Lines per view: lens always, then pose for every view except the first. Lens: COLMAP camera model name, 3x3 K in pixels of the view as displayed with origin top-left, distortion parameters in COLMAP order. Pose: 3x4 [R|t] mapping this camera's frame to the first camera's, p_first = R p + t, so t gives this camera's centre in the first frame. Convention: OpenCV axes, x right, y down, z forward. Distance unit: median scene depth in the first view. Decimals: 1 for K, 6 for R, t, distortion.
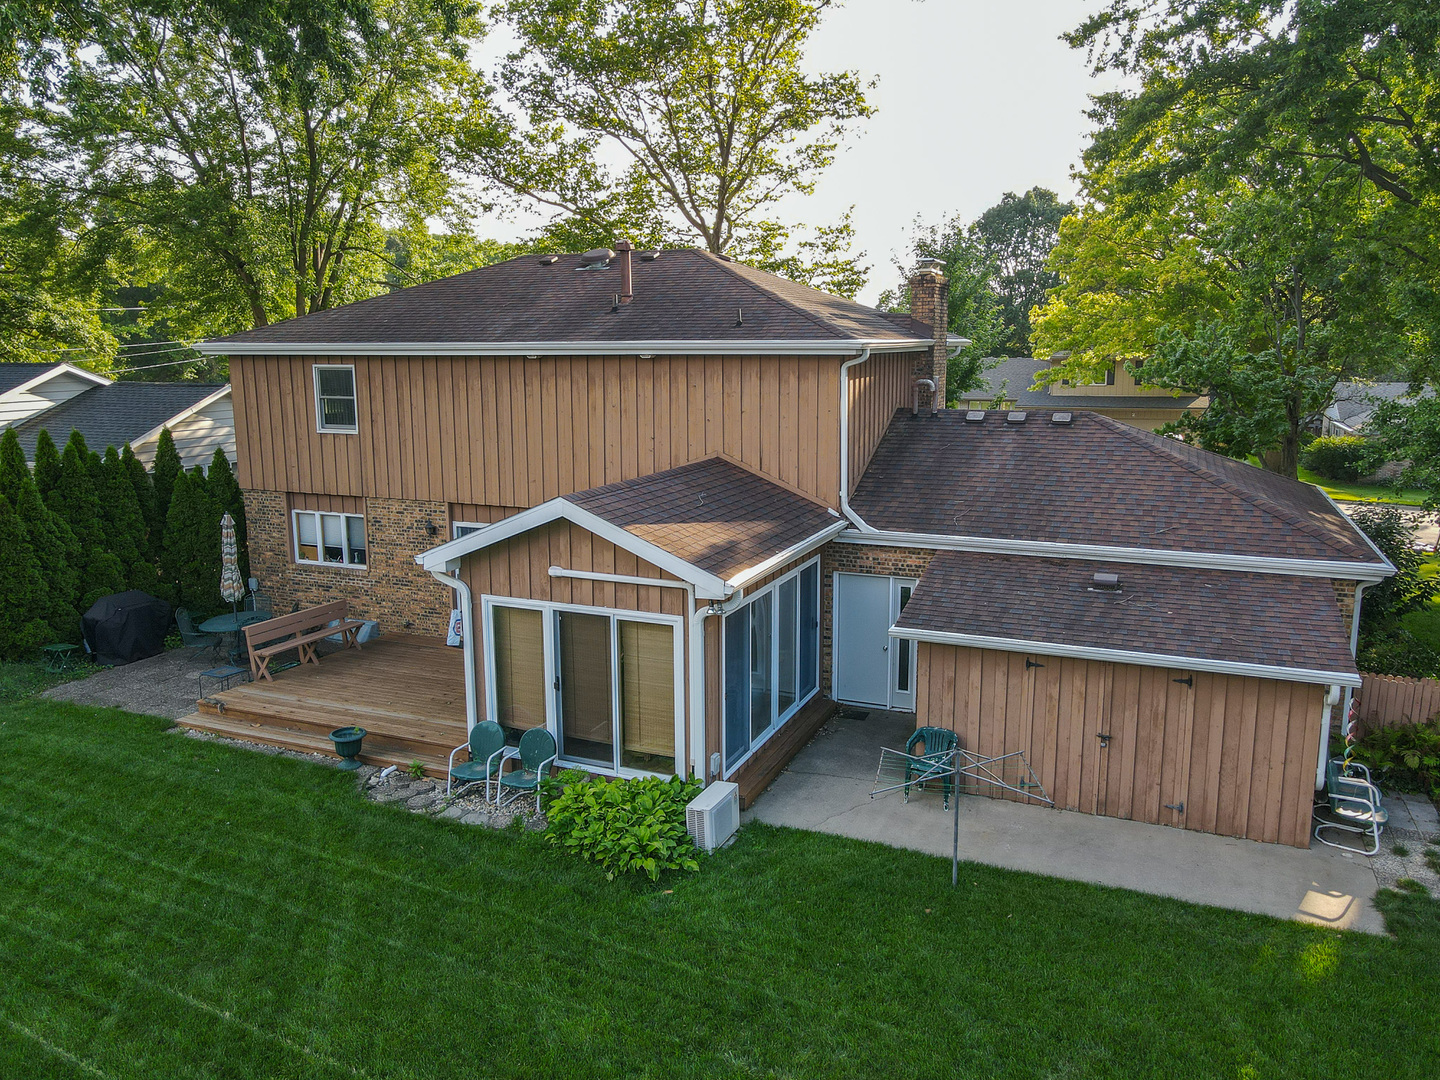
lens RADIAL K [[1057.5, 0, 720.0], [0, 1057.5, 540.0], [0, 0, 1]] dist [0.002927, 0.008578]
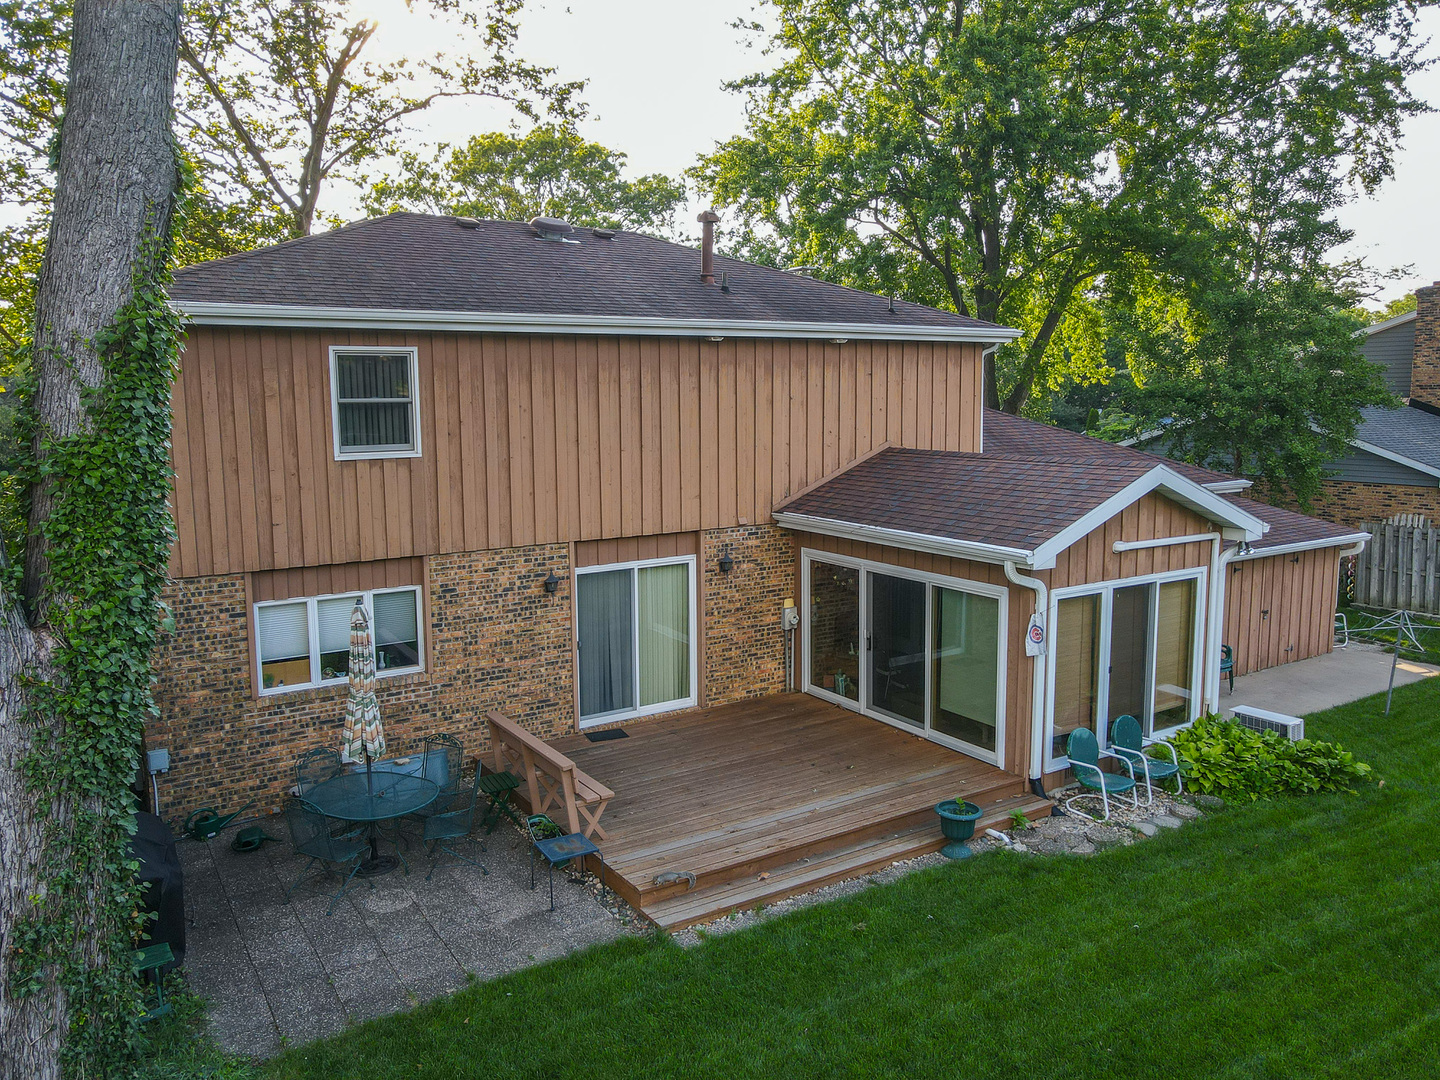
lens RADIAL K [[1057.5, 0, 720.0], [0, 1057.5, 540.0], [0, 0, 1]] dist [0.002927, 0.008578]
pose [[0.564311, -0.115912, 0.817385, -0.974549], [0.158606, 0.986872, 0.030447, -0.053357], [-0.810184, 0.112460, 0.575287, 0.635714]]
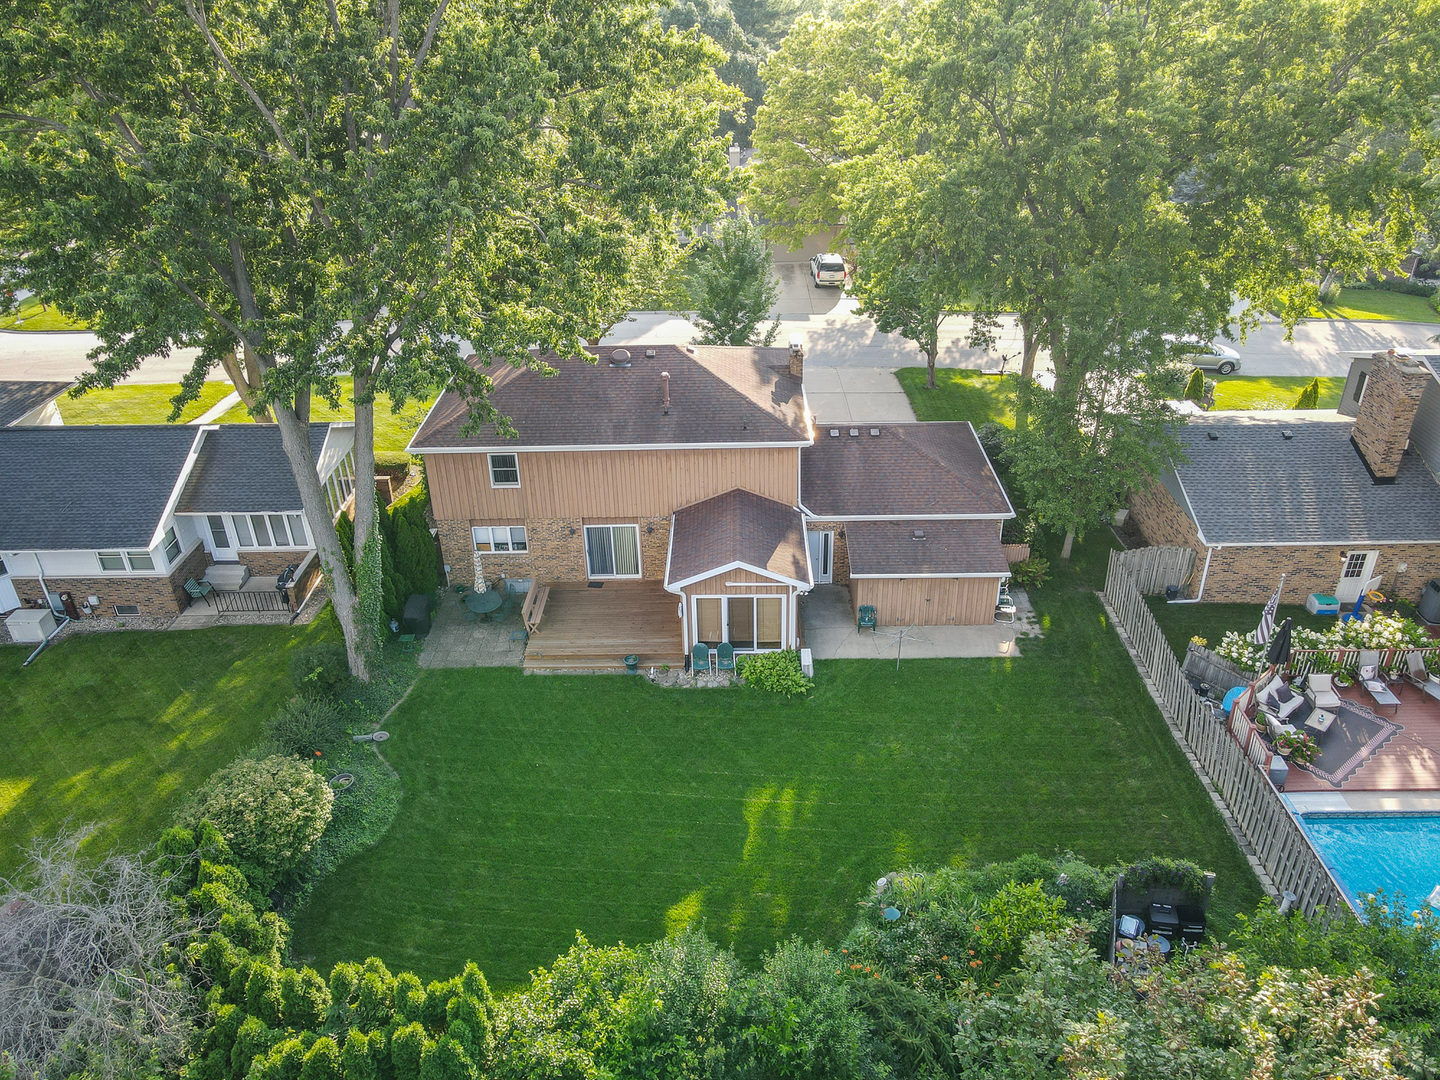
lens RADIAL K [[1057.5, 0, 720.0], [0, 1057.5, 540.0], [0, 0, 1]] dist [0.002927, 0.008578]
pose [[0.923313, -0.203810, 0.325507, -0.809570], [0.088179, 0.937428, 0.336829, -0.758968], [-0.373788, -0.282296, 0.883511, -0.953035]]
